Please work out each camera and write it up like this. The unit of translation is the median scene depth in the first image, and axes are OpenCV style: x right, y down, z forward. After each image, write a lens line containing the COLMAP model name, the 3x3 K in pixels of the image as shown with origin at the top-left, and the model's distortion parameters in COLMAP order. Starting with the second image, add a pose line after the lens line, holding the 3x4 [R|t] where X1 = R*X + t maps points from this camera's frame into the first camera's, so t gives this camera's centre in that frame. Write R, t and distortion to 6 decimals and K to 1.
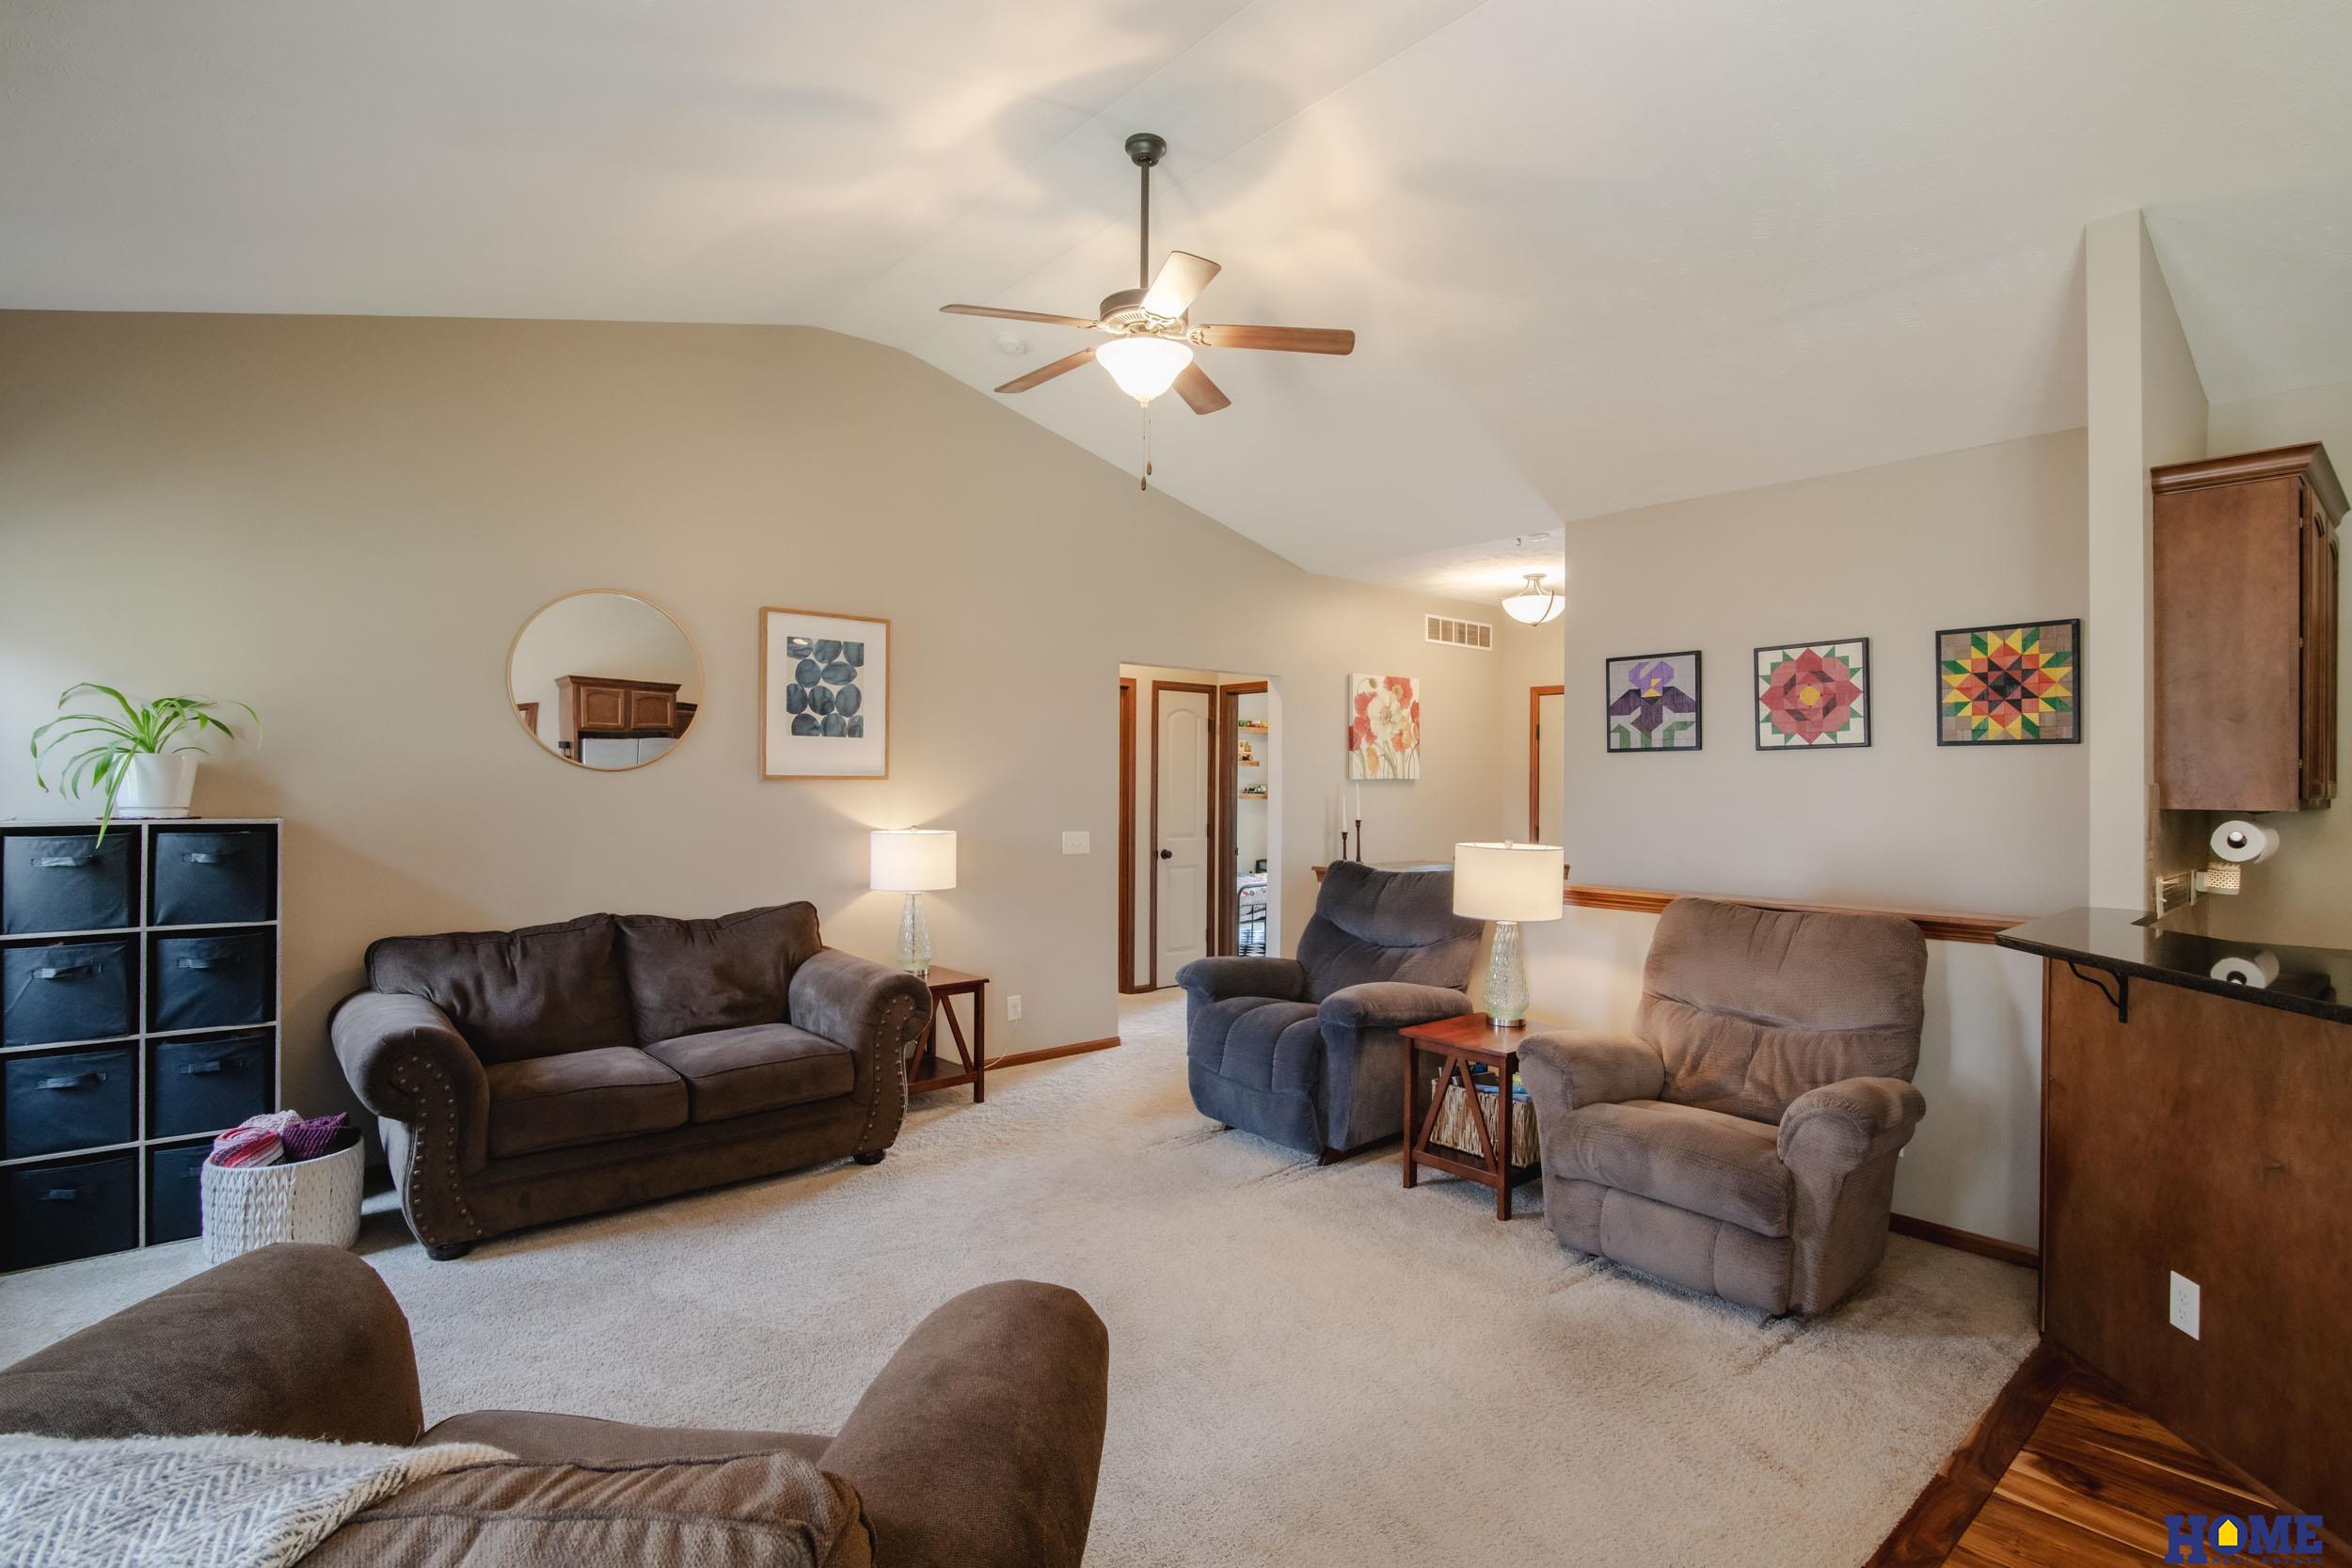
lens RADIAL K [[1133.3, 0, 1184.0], [0, 1133.3, 779.8], [0, 0, 1]] dist [-0.018490, 0.001398]
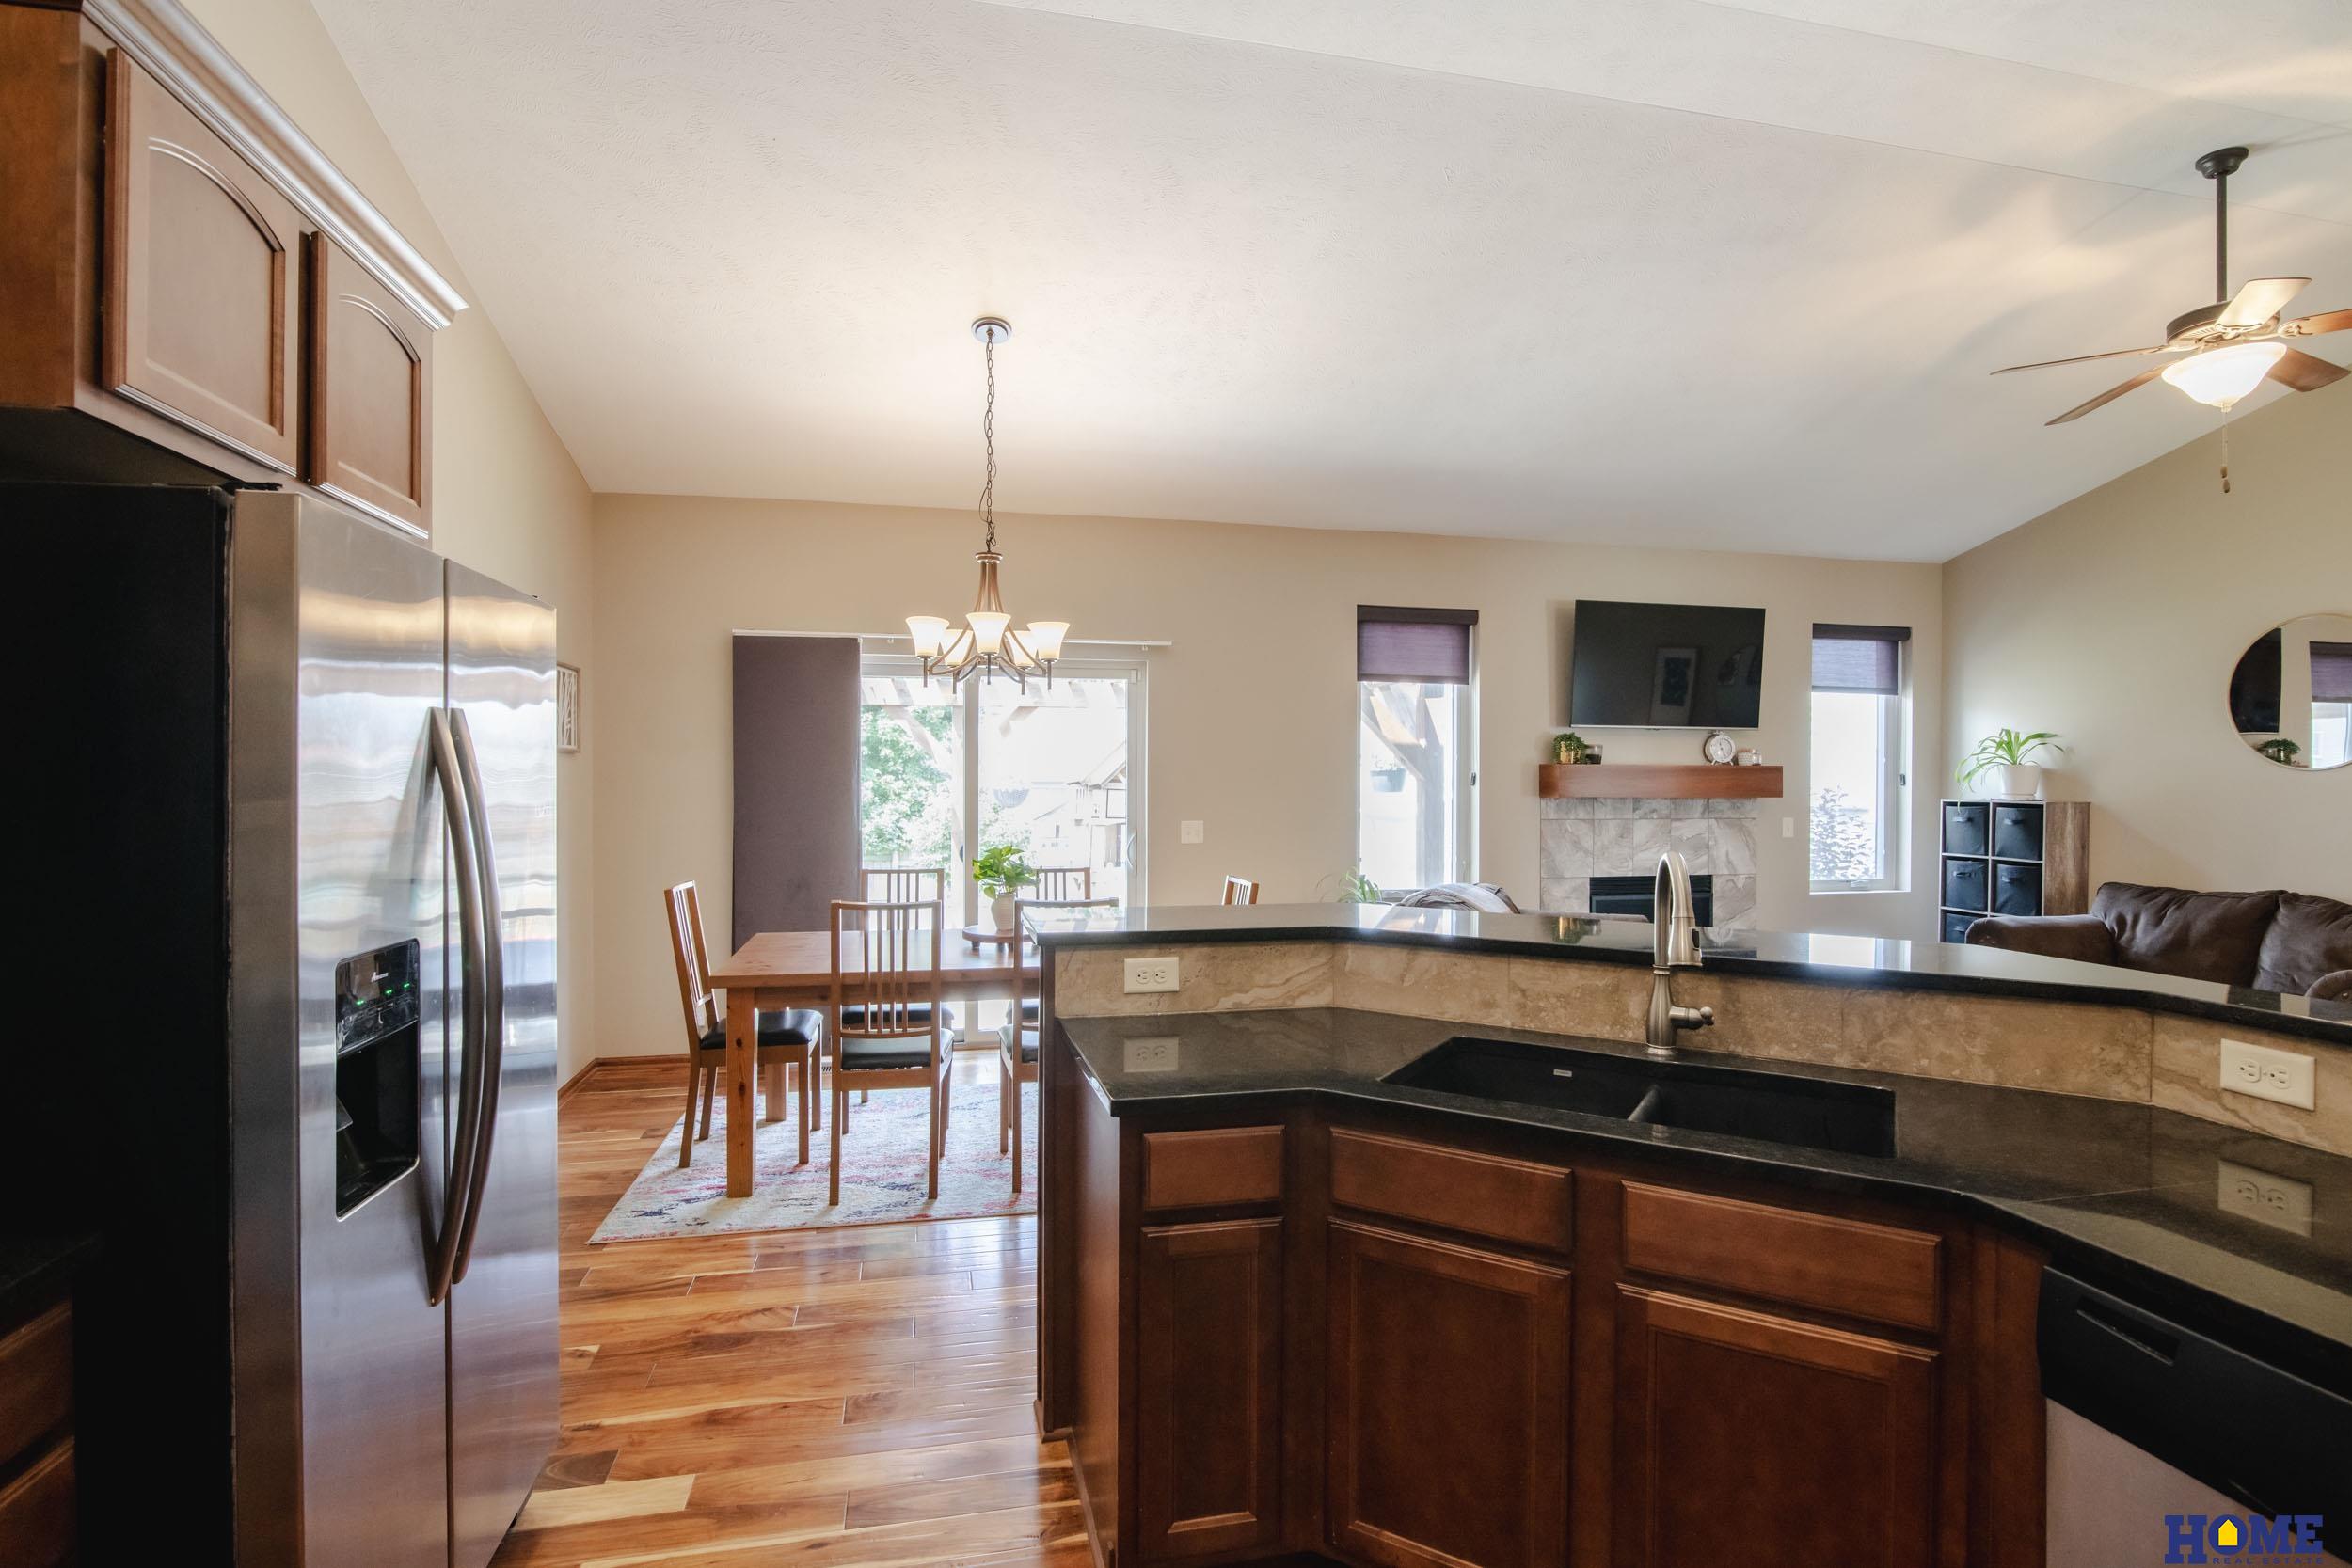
lens RADIAL K [[1133.3, 0, 1184.0], [0, 1133.3, 779.8], [0, 0, 1]] dist [-0.018490, 0.001398]
pose [[-0.475486, -0.004228, -0.879713, 0.973296], [-0.004136, 0.999988, -0.002571, 0.008630], [0.879713, 0.002416, -0.475498, 0.485880]]
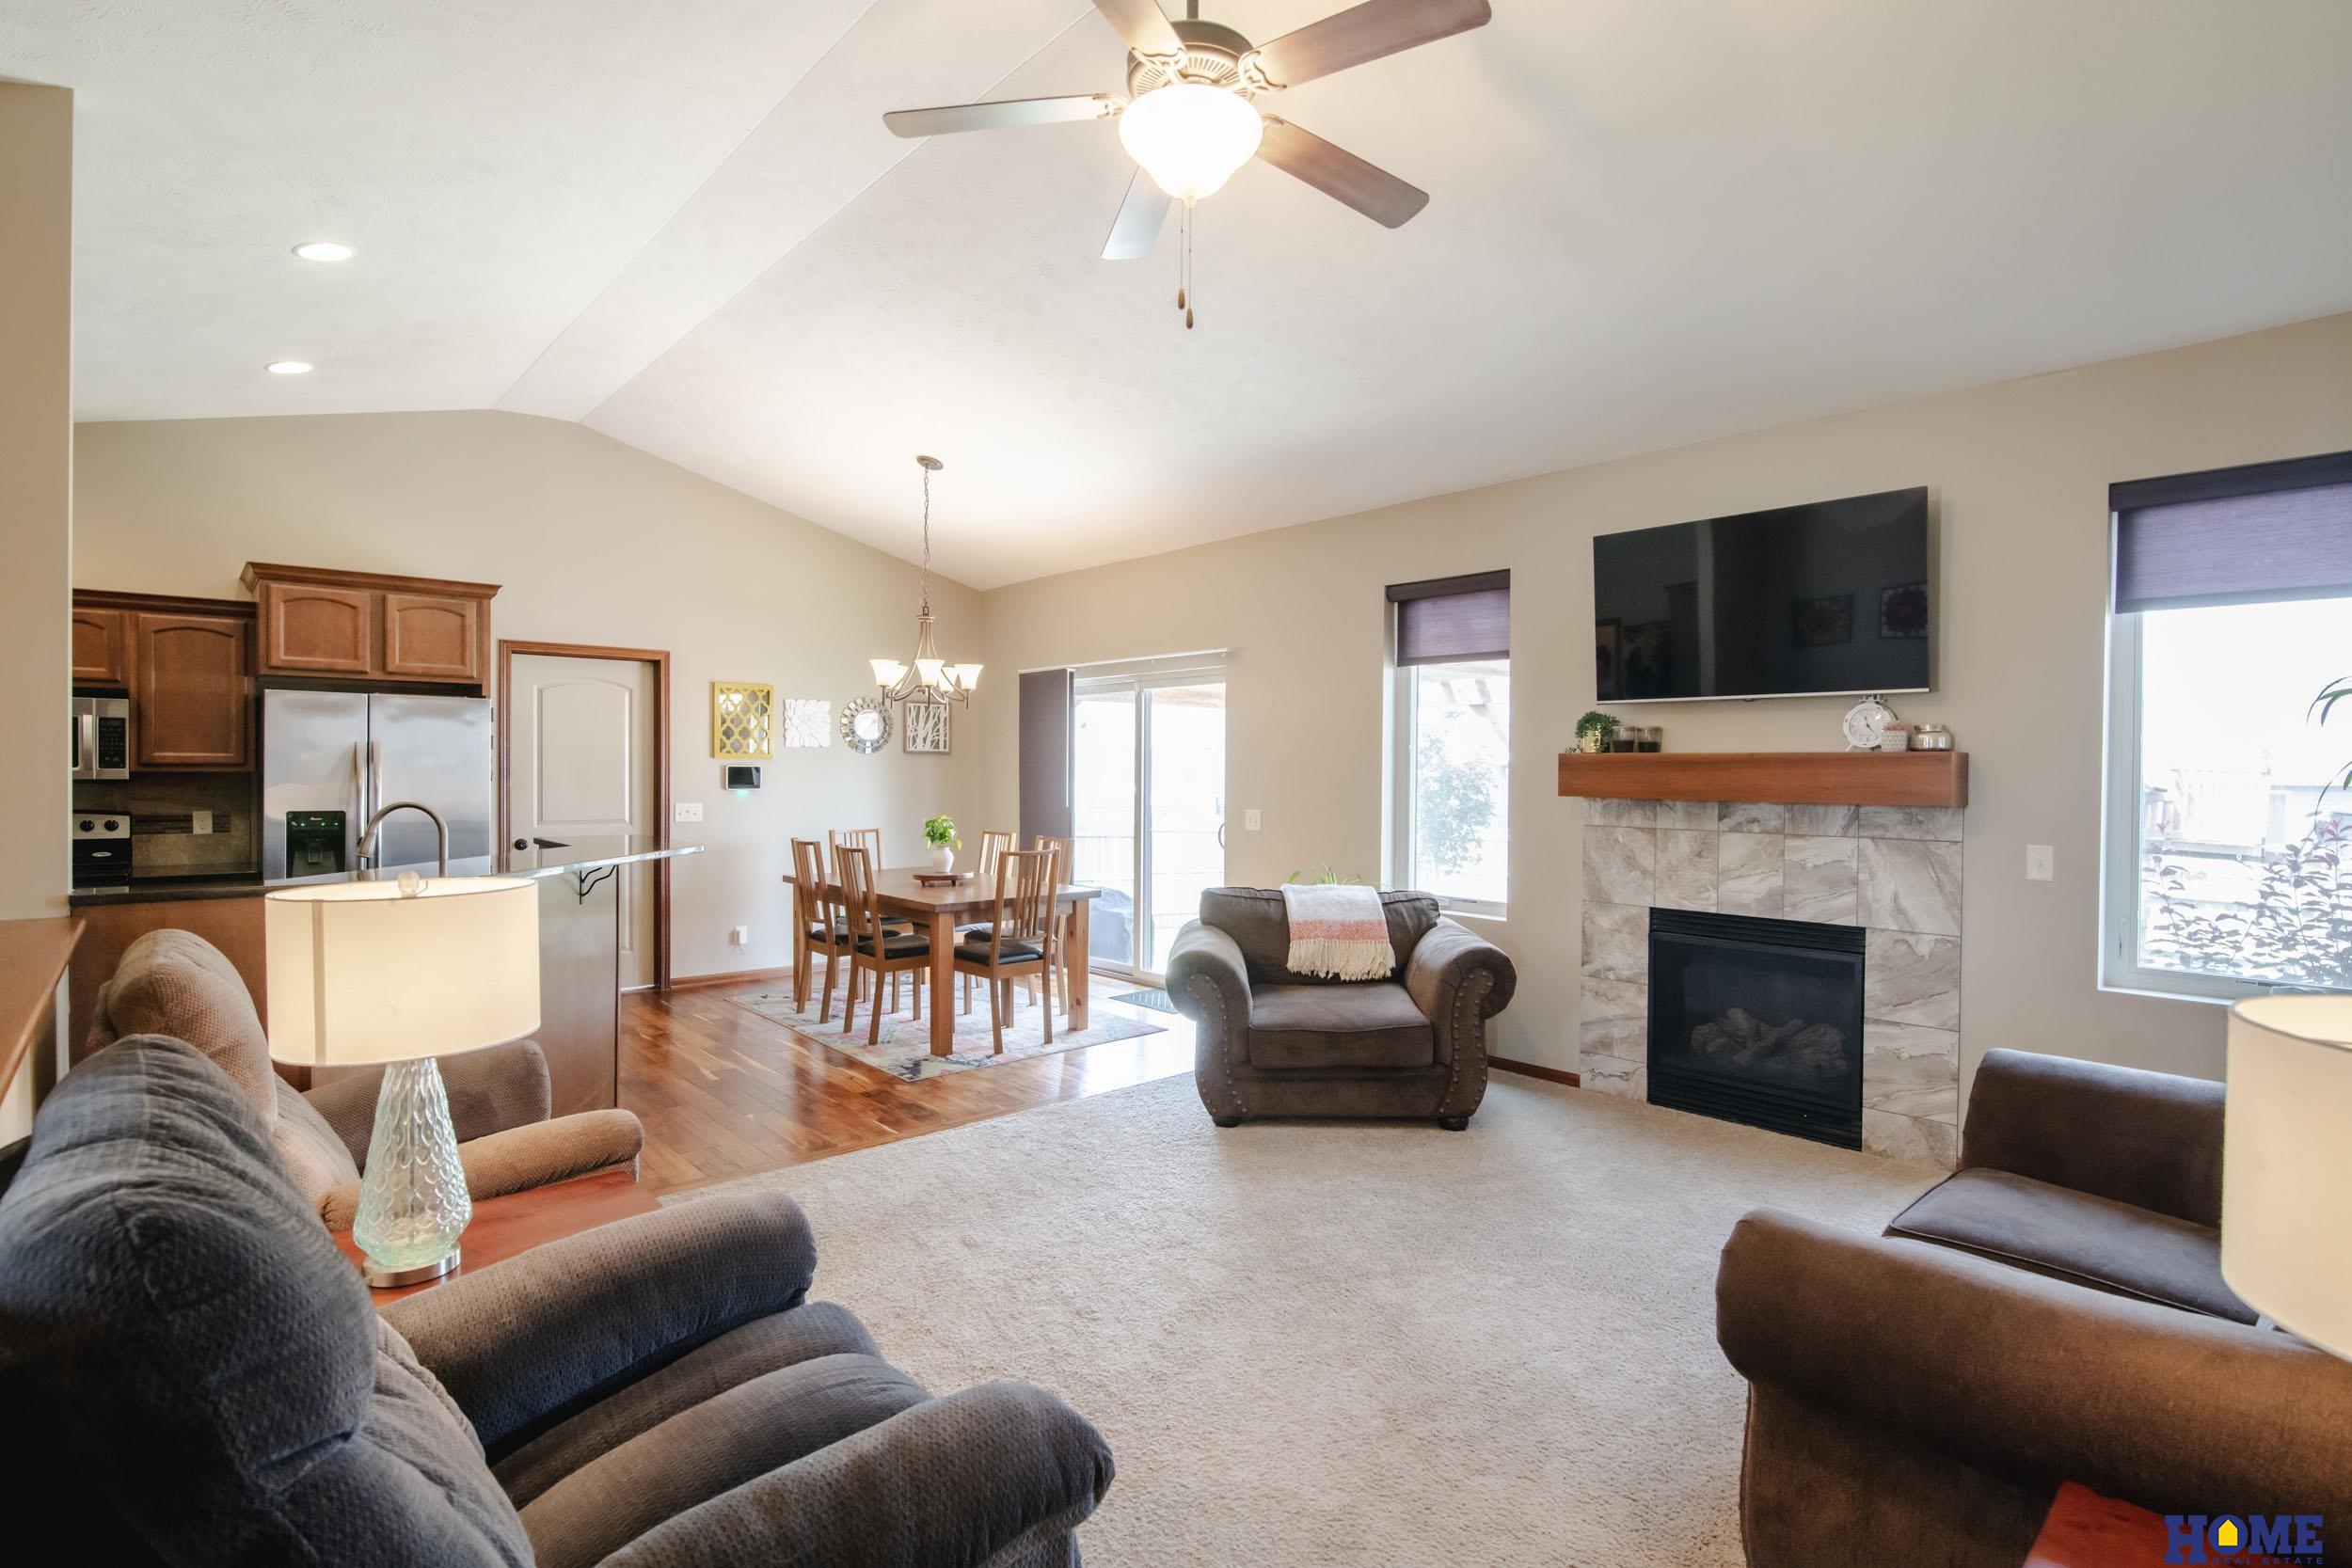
lens RADIAL K [[1133.3, 0, 1184.0], [0, 1133.3, 779.8], [0, 0, 1]] dist [-0.018490, 0.001398]
pose [[-0.999623, -0.012689, -0.024352, -0.012009], [-0.012881, 0.999887, 0.007744, 0.005694], [0.024251, 0.008055, -0.999673, 1.249005]]
